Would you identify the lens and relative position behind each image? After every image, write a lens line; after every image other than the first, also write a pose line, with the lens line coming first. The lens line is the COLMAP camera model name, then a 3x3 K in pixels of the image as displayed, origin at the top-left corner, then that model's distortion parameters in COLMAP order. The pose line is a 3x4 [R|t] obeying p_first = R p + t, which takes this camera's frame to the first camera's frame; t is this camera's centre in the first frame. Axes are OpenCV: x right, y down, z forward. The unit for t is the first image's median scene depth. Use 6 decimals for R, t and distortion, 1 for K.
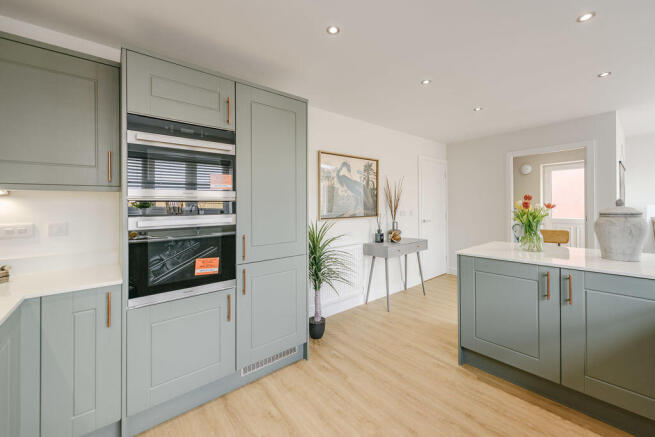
lens RADIAL K [[260.0, 0, 318.0], [0, 260.0, 211.7], [0, 0, 1]] dist [0.002029, -0.000153]
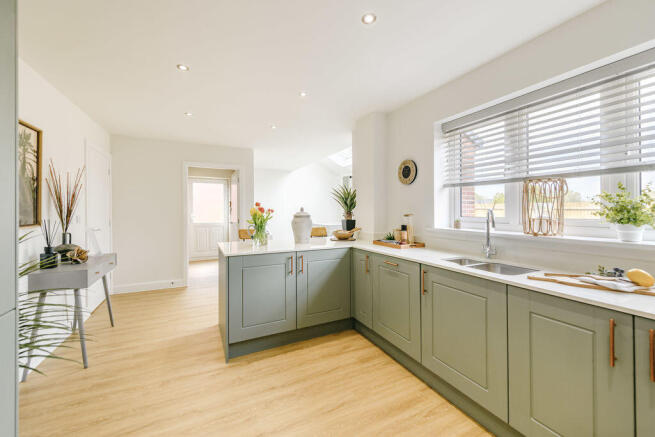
lens RADIAL K [[264.8, 0, 336.3], [0, 264.8, 215.0], [0, 0, 1]] dist [0.002327, 0.000050]
pose [[0.192044, 0.002342, 0.981383, -0.390197], [0.013103, 0.999902, -0.004950, 0.010829], [-0.981299, 0.013809, 0.191995, 0.348940]]
